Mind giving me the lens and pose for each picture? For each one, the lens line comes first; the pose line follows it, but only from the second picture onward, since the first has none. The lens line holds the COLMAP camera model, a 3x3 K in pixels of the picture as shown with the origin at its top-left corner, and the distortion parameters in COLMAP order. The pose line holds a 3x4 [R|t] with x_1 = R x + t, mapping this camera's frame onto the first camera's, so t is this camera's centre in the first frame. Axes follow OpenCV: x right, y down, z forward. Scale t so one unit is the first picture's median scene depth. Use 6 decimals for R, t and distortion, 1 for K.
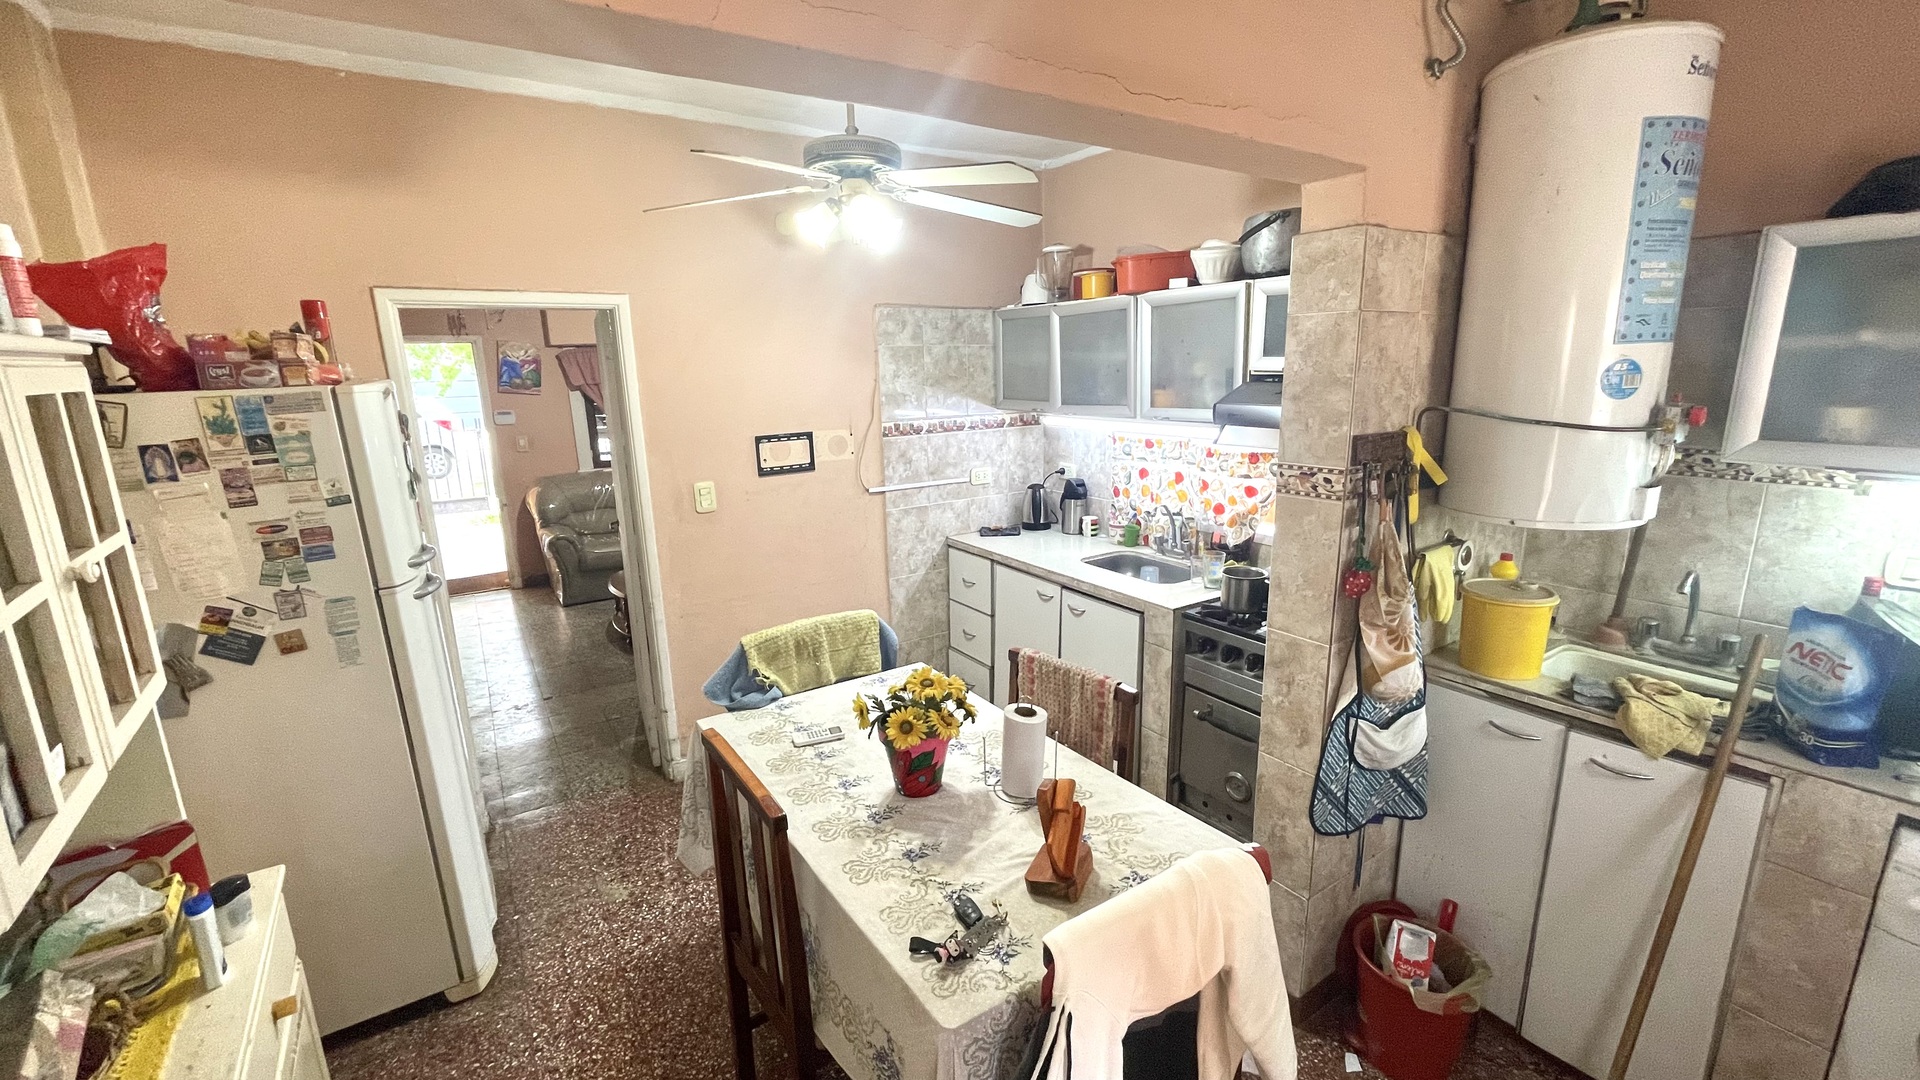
lens RADIAL K [[779.5, 0, 967.5], [0, 779.5, 549.8], [0, 0, 1]] dist [-0.000467, -0.000972]
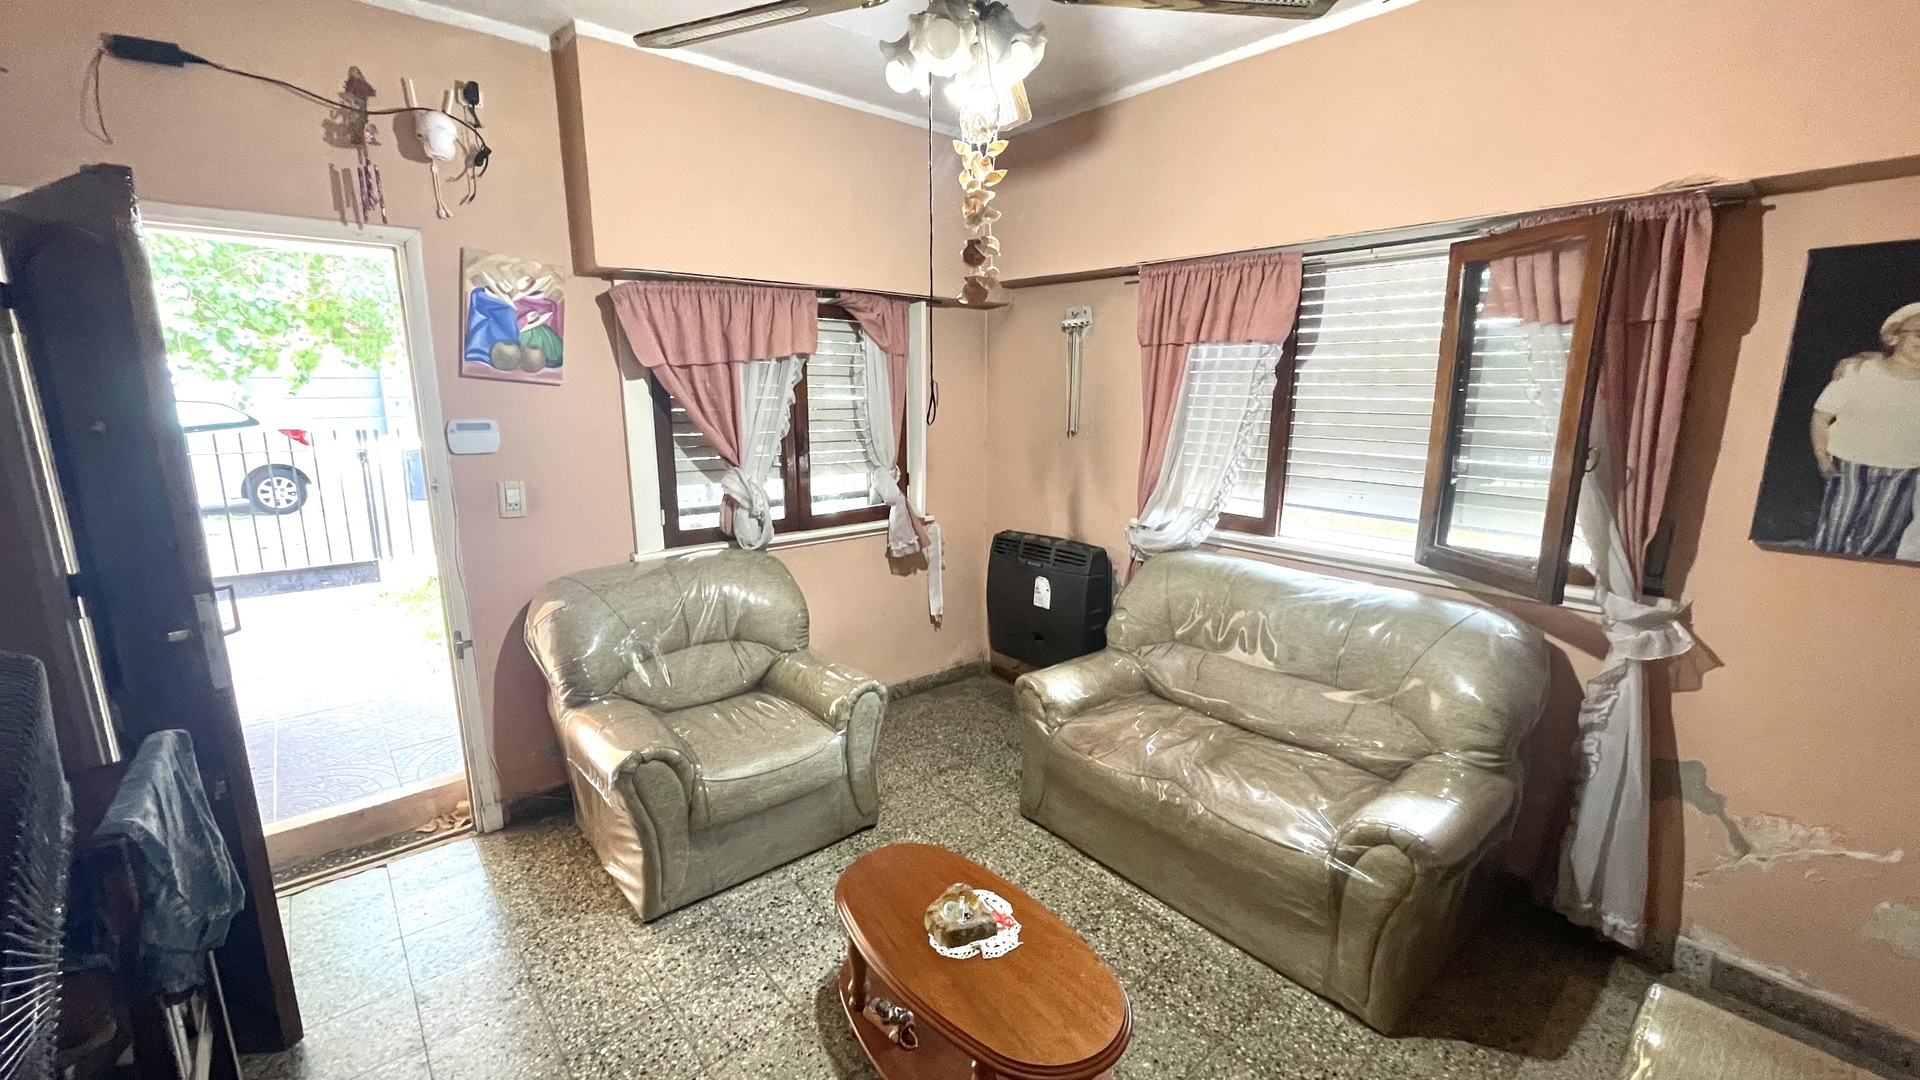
lens RADIAL K [[779.5, 0, 960.6], [0, 779.5, 546.0], [0, 0, 1]] dist [-0.000467, -0.000972]
pose [[0.992642, -0.002244, 0.121063, -0.665317], [0.005090, 0.999718, -0.023209, -0.173184], [-0.120977, 0.023655, 0.992373, 0.959669]]
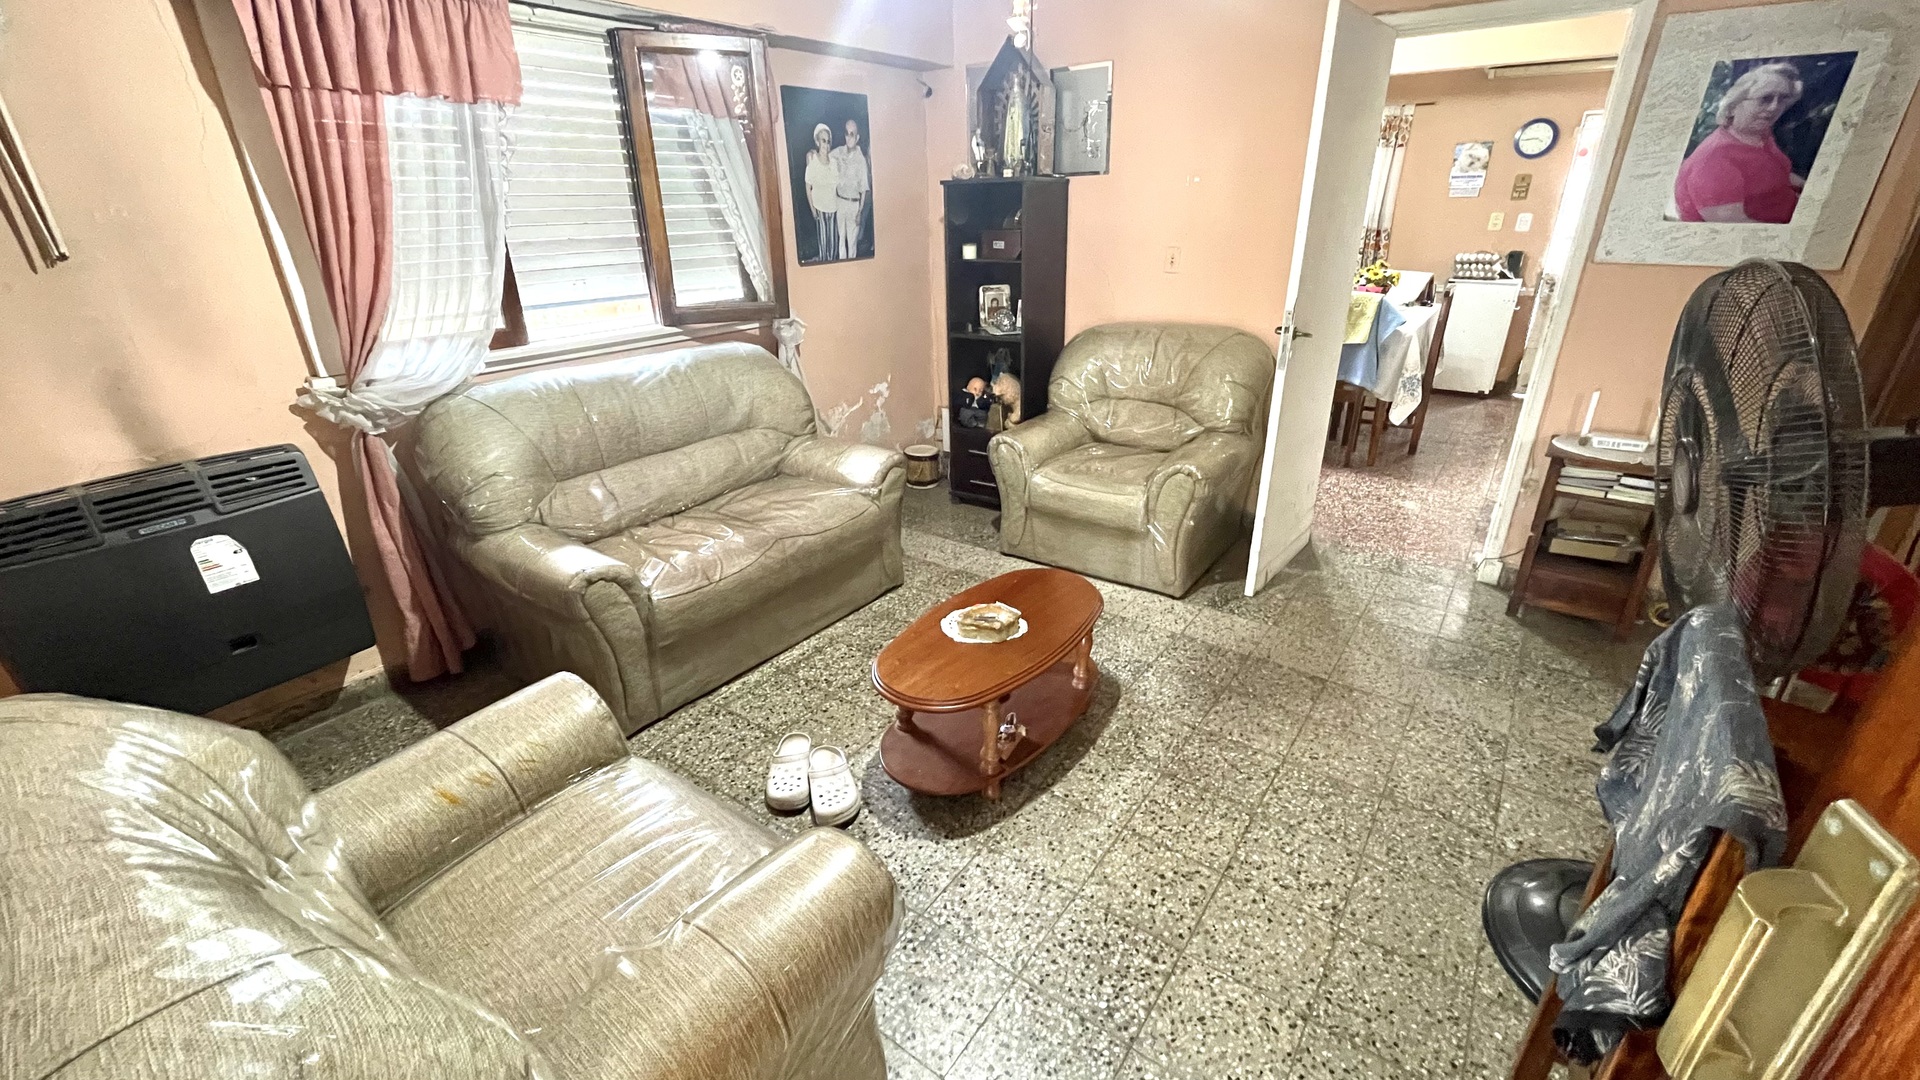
lens RADIAL K [[779.5, 0, 954.2], [0, 779.5, 542.9], [0, 0, 1]] dist [-0.000467, -0.000972]
pose [[-0.343414, -0.350318, 0.871403, -1.010747], [0.240085, 0.864258, 0.442061, -0.249496], [-0.907979, 0.361021, -0.212692, 1.468636]]
